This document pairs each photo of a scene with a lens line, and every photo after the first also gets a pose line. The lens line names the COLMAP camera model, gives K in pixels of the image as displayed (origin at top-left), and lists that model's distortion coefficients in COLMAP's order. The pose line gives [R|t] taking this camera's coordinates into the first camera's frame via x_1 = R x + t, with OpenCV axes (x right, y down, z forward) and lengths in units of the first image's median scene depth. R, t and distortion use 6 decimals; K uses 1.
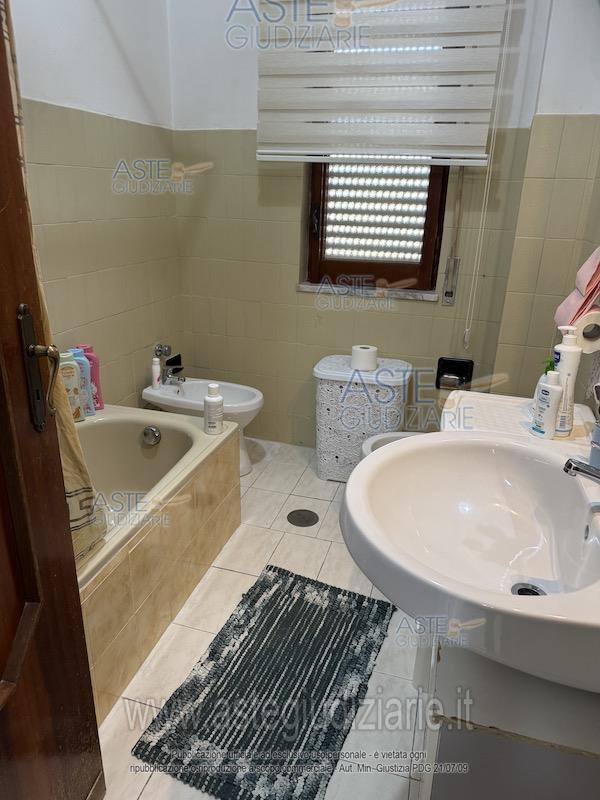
lens RADIAL K [[562.0, 0, 299.8], [0, 562.0, 404.1], [0, 0, 1]] dist [0.118488, -0.191272]
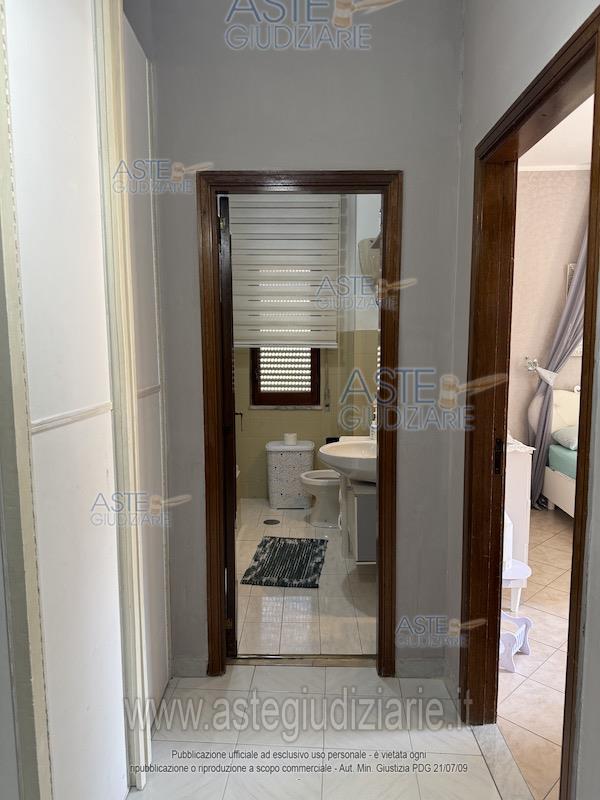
lens RADIAL K [[562.0, 0, 299.8], [0, 562.0, 404.1], [0, 0, 1]] dist [0.118488, -0.191272]
pose [[0.964114, -0.055614, 0.259599, -0.358053], [0.117469, 0.966250, -0.229263, 0.252827], [-0.238087, 0.251530, 0.938108, -0.873536]]
